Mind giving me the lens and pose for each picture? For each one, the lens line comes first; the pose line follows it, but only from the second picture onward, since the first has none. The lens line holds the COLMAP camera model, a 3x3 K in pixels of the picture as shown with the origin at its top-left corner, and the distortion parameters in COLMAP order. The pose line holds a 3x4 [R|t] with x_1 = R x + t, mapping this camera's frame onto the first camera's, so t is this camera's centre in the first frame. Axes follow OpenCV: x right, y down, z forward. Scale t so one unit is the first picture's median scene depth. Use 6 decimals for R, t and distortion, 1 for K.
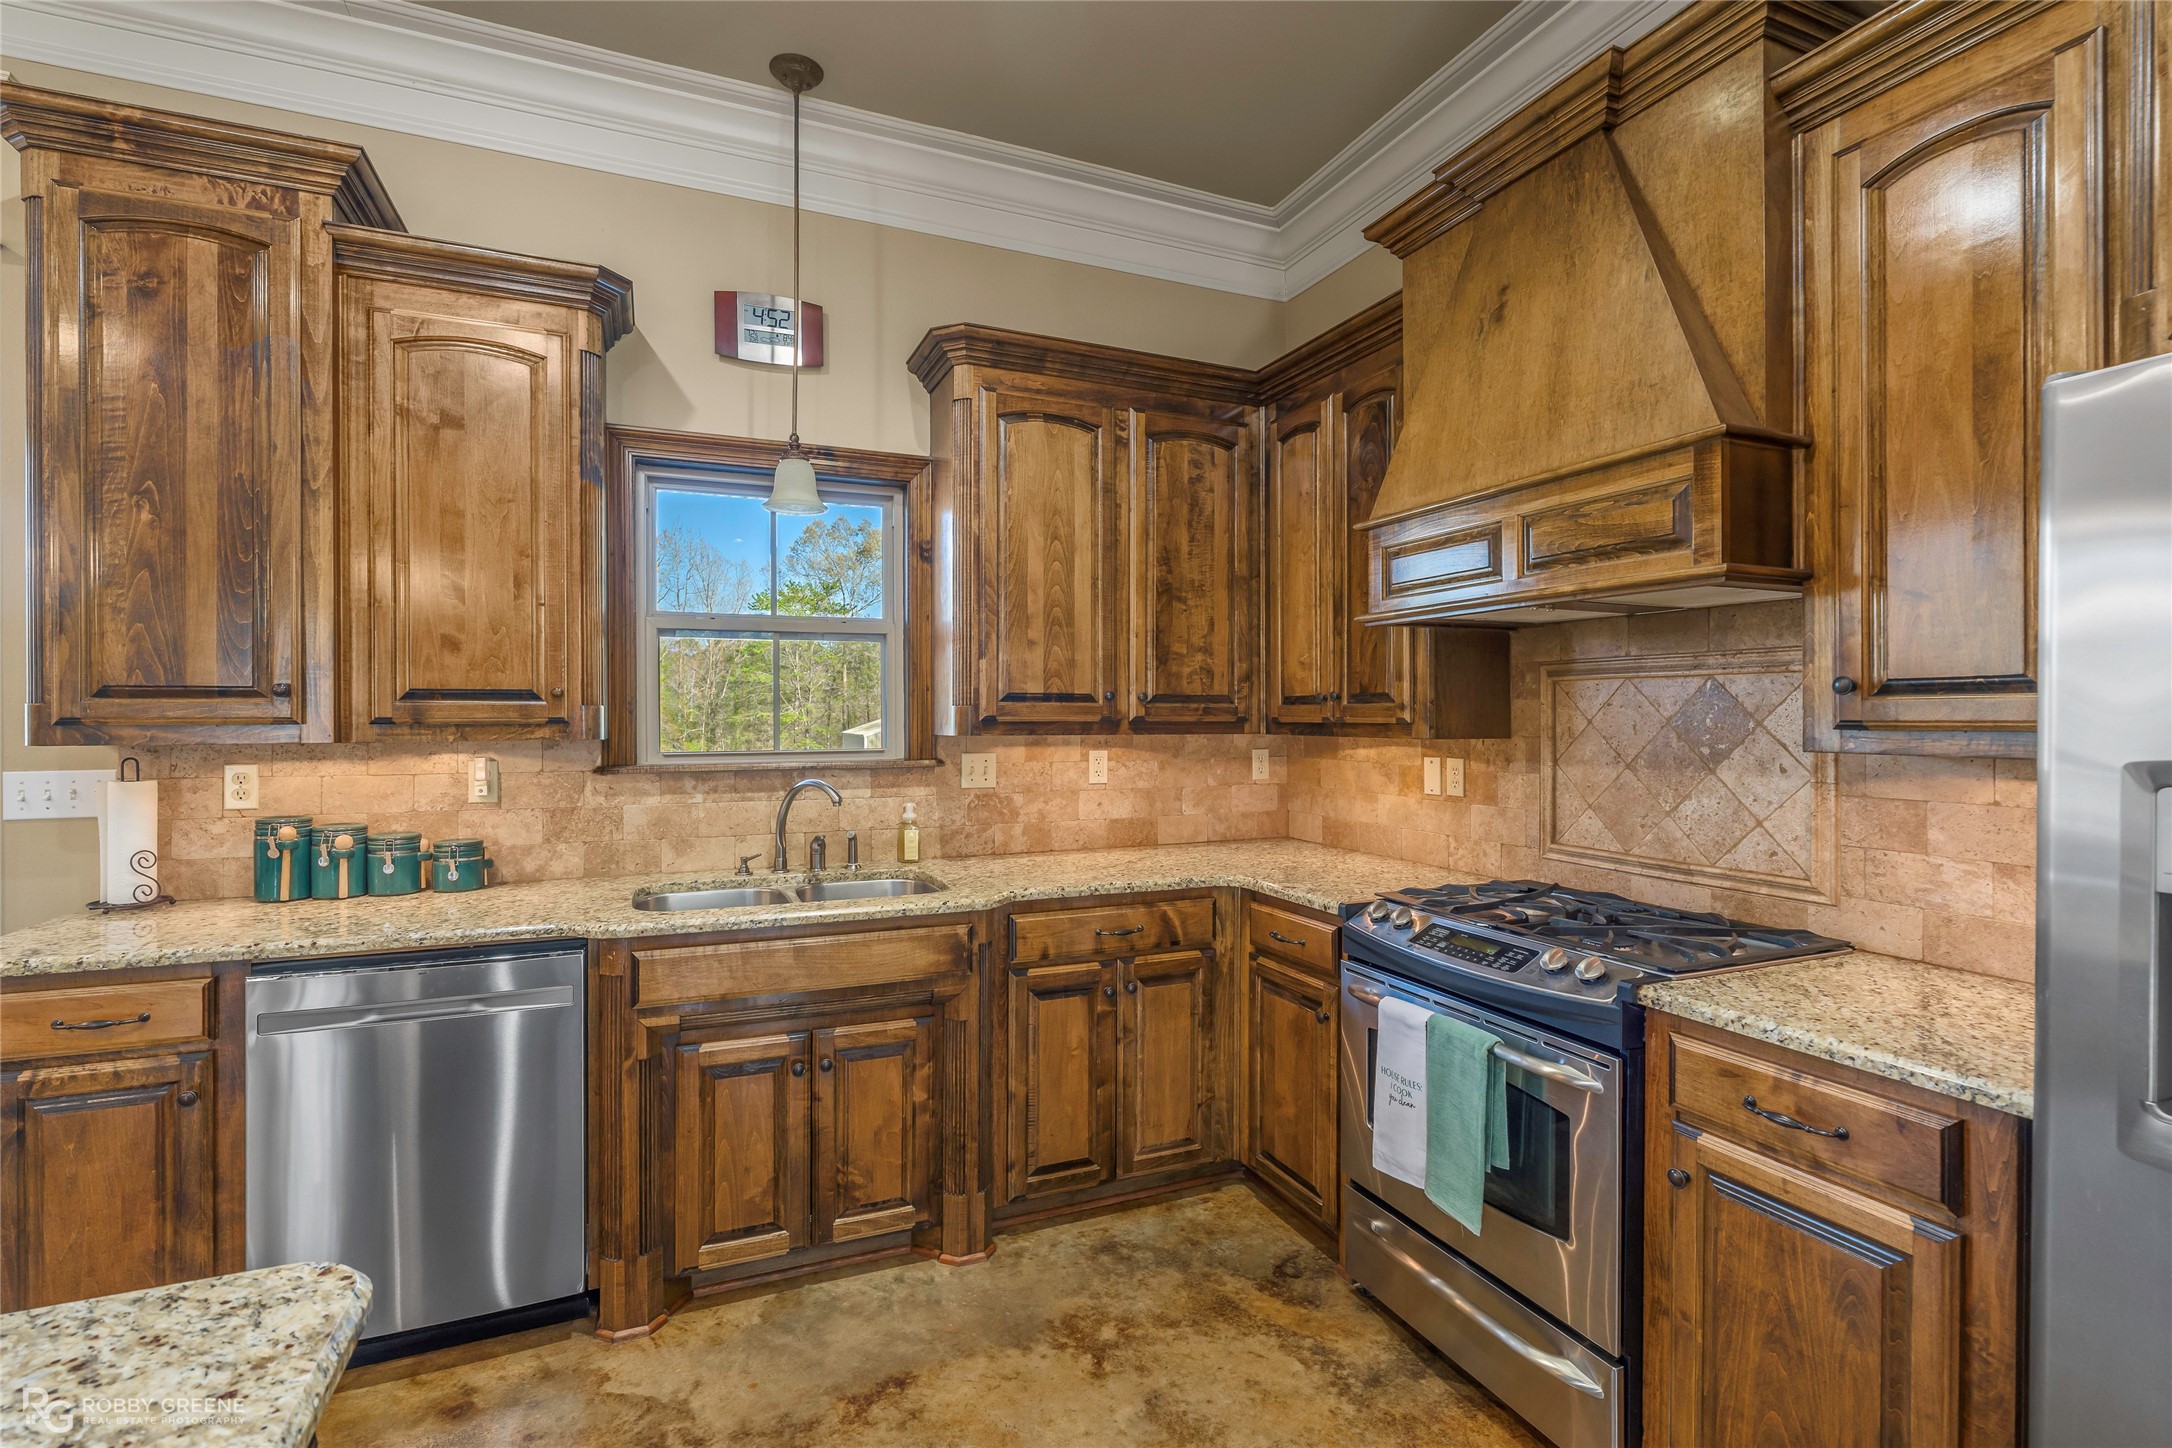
lens RADIAL K [[1000.9, 0, 1095.4], [0, 1000.9, 715.3], [0, 0, 1]] dist [-0.003062, 0.000688]
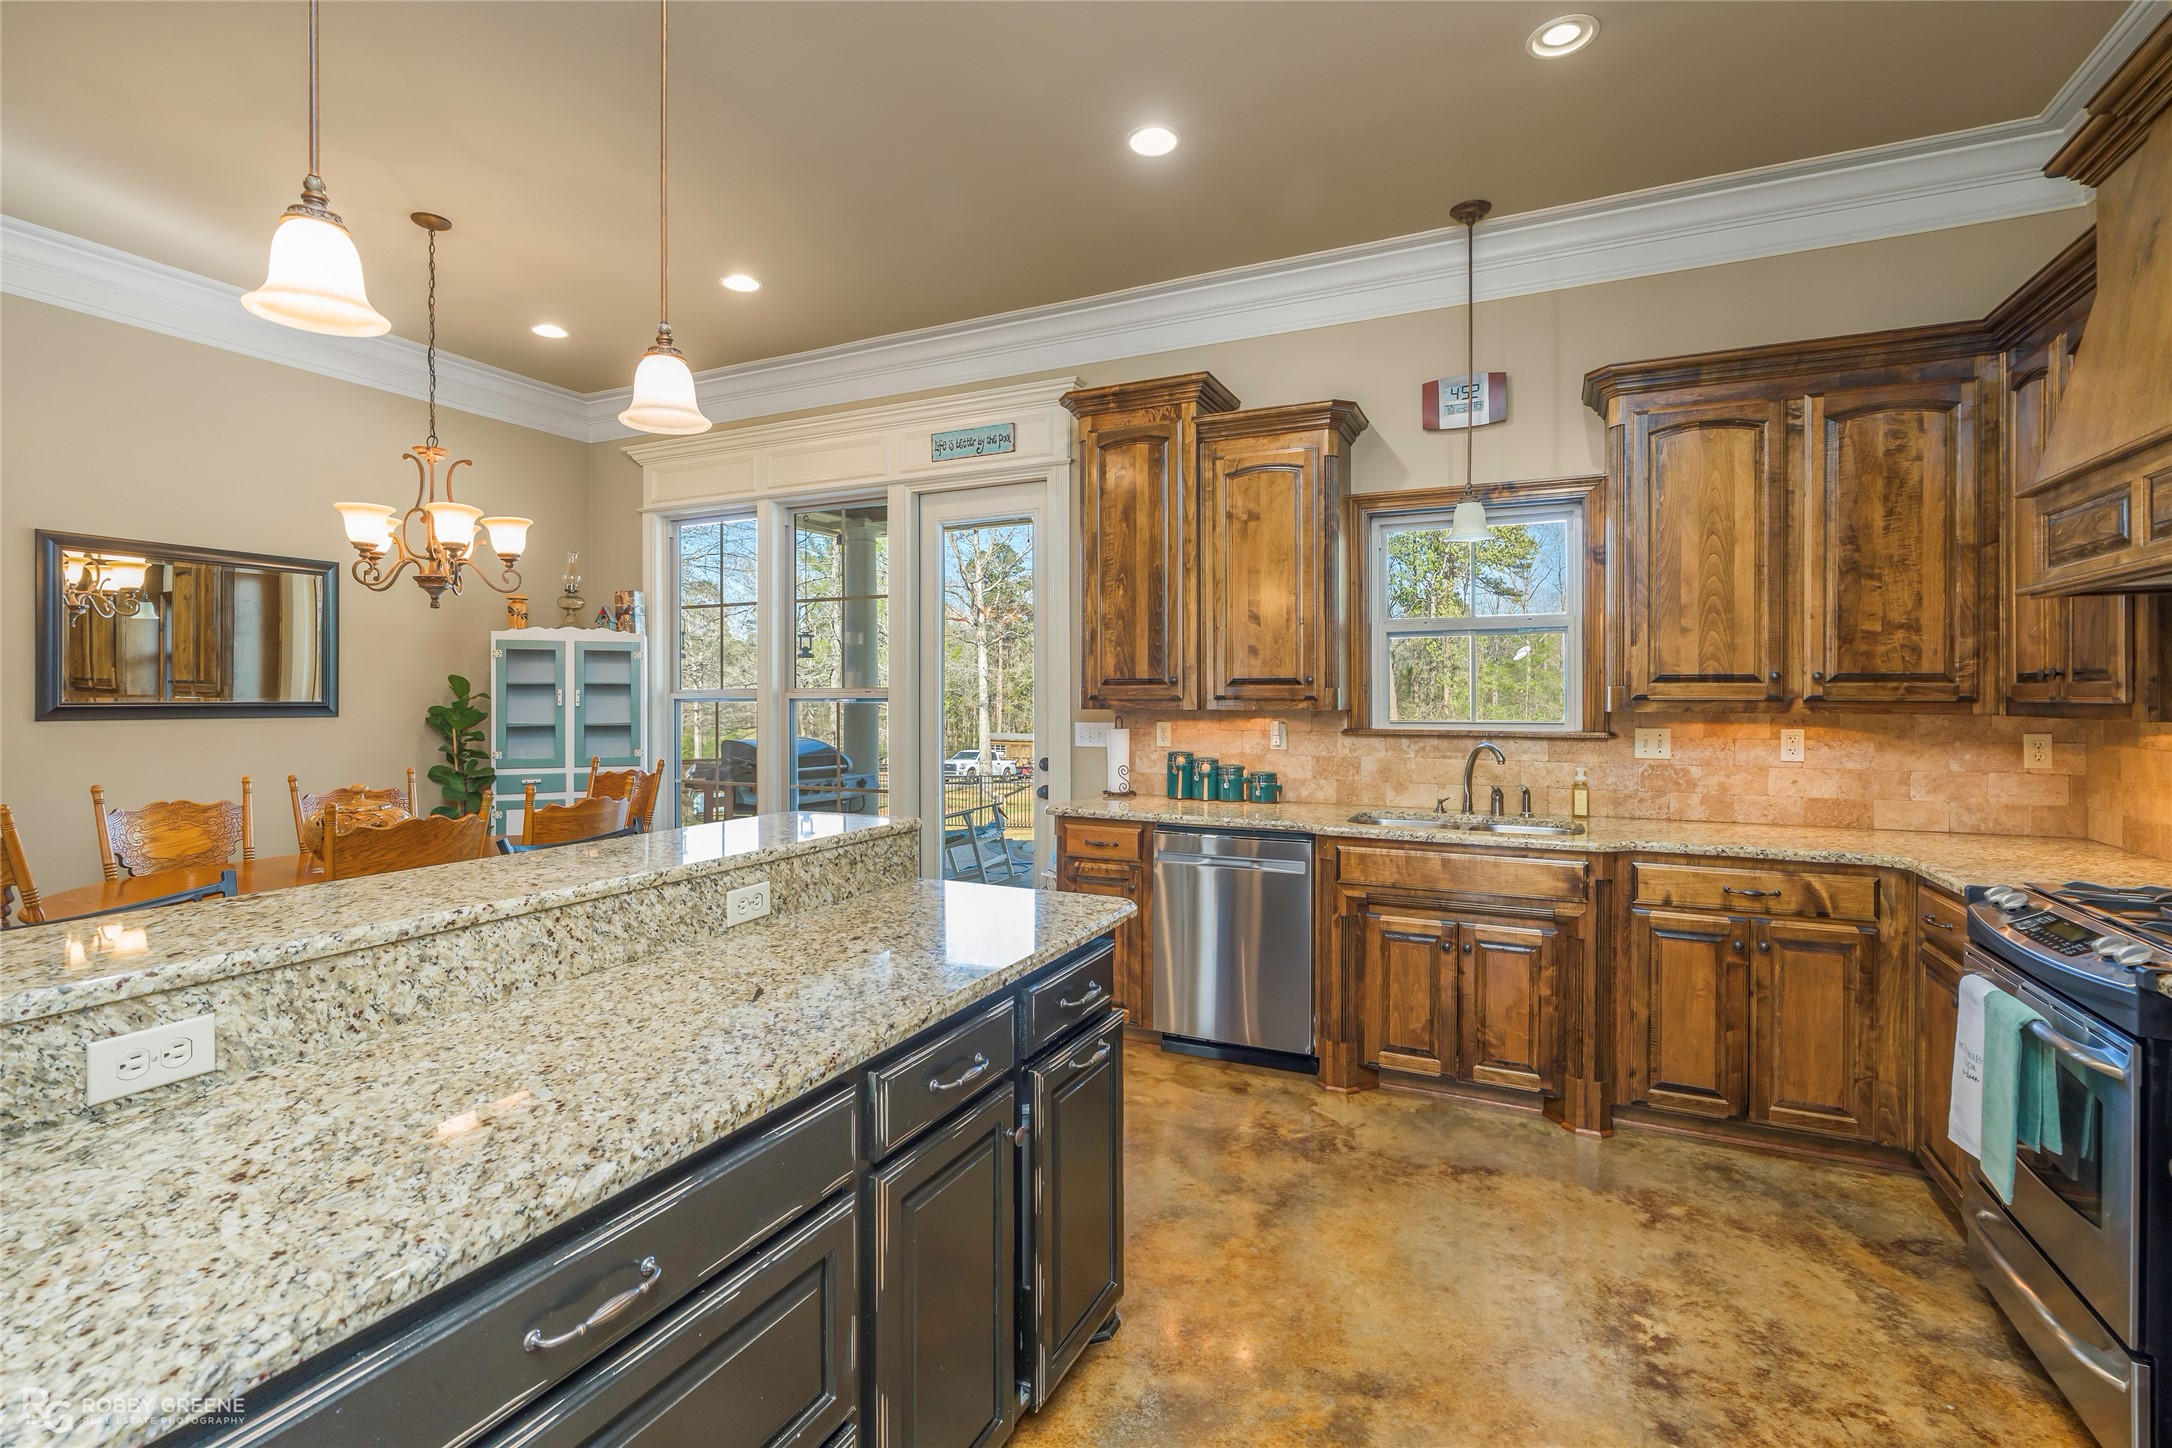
lens RADIAL K [[999.4, 0, 1084.7], [0, 999.4, 696.8], [0, 0, 1]] dist [-0.000512, 0.000461]
pose [[0.658628, 0.002232, -0.752465, 0.378538], [-0.001205, 0.999997, 0.001912, 0.001328], [0.752467, -0.000353, 0.658629, -0.272408]]
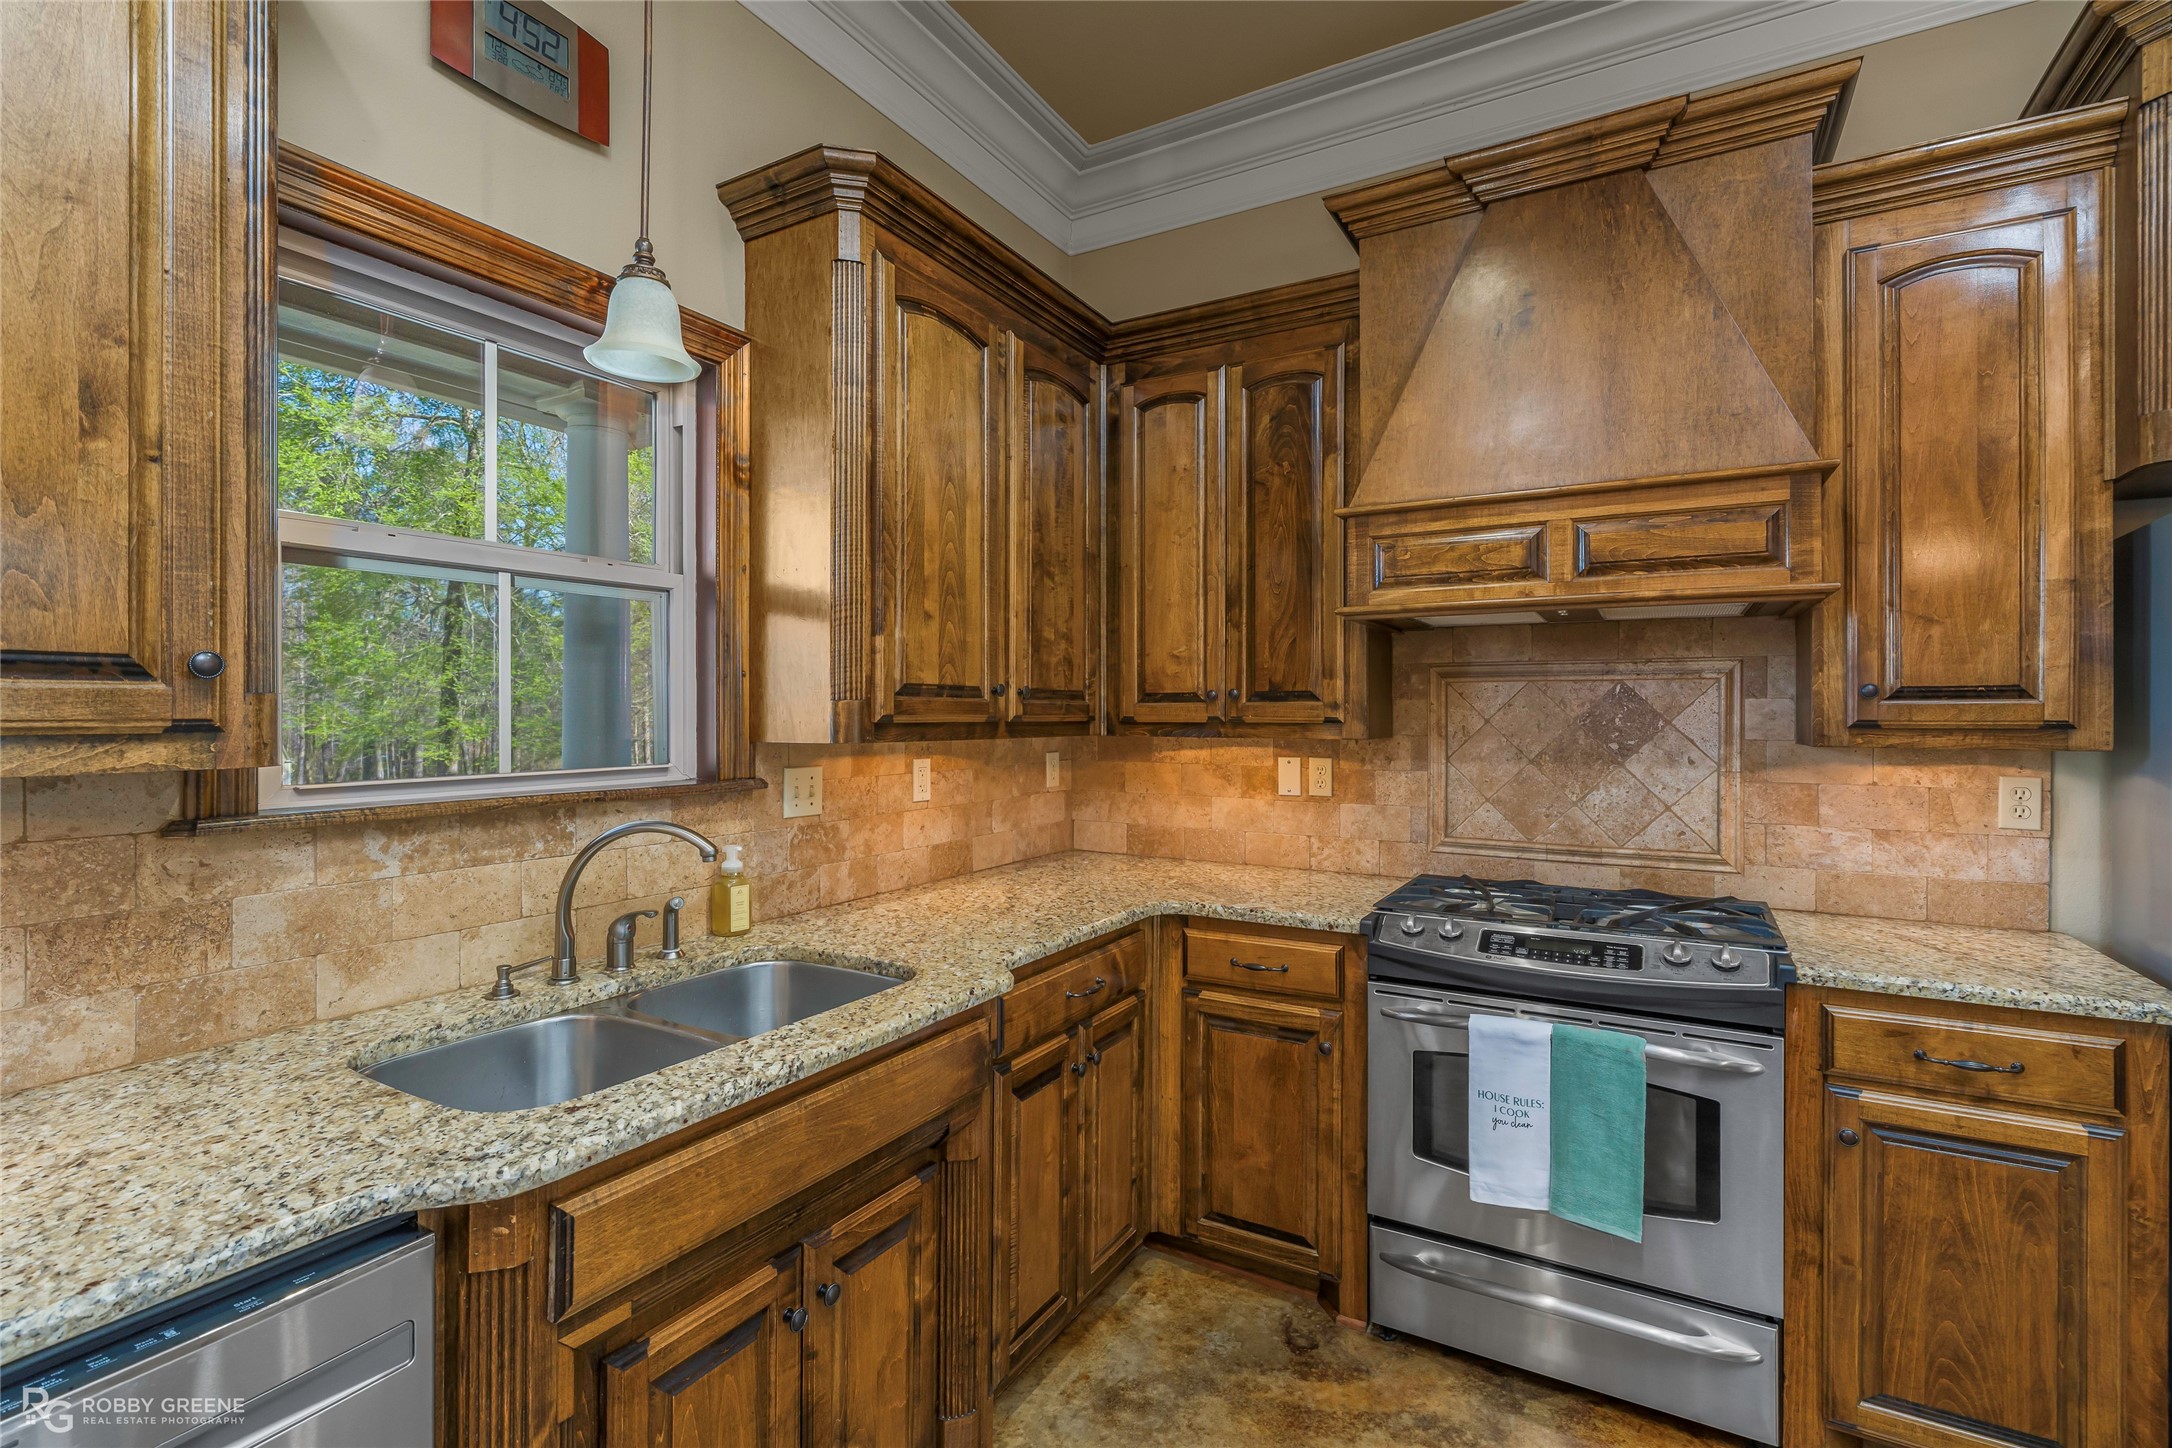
lens RADIAL K [[985.2, 0, 1095.2], [0, 985.2, 709.2], [0, 0, 1]] dist [-0.003142, 0.000173]
pose [[0.801416, 0.003966, 0.598094, -0.451585], [-0.001689, 0.999989, -0.004367, -0.000900], [-0.598105, 0.002490, 0.801414, 0.388282]]
